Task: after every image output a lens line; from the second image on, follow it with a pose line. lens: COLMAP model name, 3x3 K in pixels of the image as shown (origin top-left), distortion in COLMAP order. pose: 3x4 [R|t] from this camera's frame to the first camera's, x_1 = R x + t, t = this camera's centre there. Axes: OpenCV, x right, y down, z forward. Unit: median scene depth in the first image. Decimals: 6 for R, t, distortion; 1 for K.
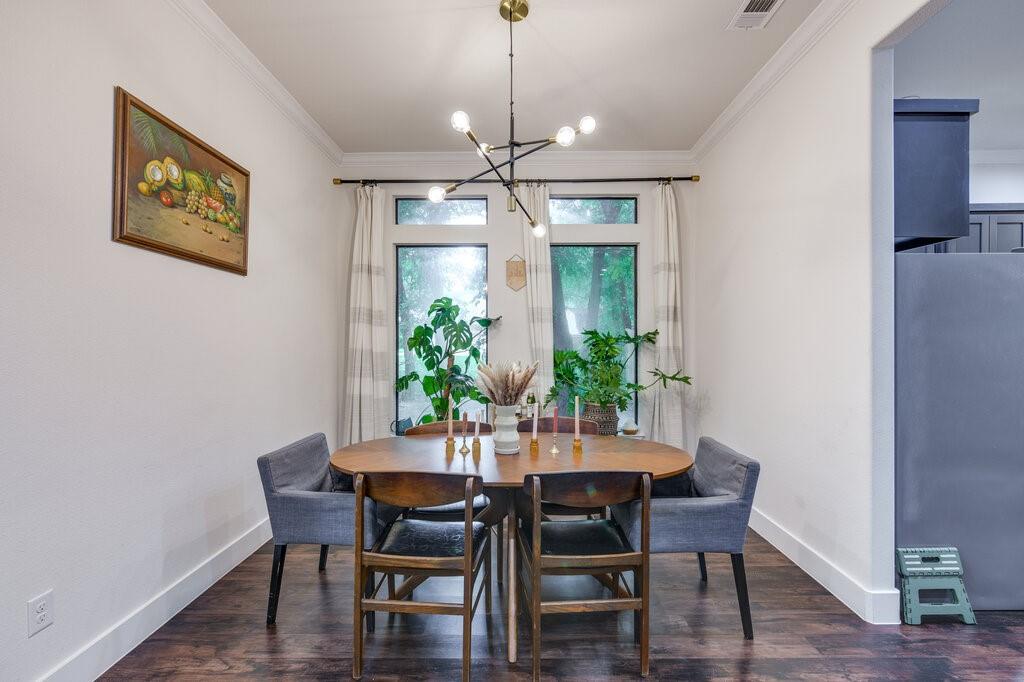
lens RADIAL K [[442.2, 0, 513.1], [0, 442.2, 339.7], [0, 0, 1]] dist [0.000071, -0.000364]
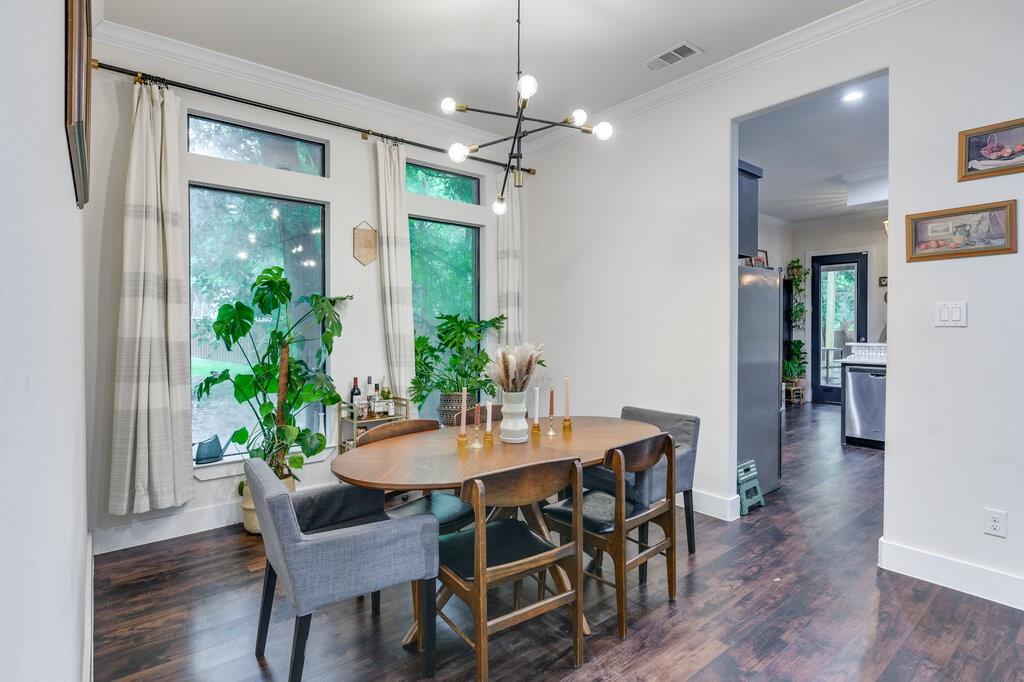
lens RADIAL K [[509.8, 0, 510.5], [0, 509.8, 334.7], [0, 0, 1]] dist [-0.005492, -0.000992]
pose [[0.771230, -0.008971, 0.636493, -0.407056], [0.000323, 0.999906, 0.013701, 0.006338], [-0.636557, -0.010361, 0.771160, 0.094954]]
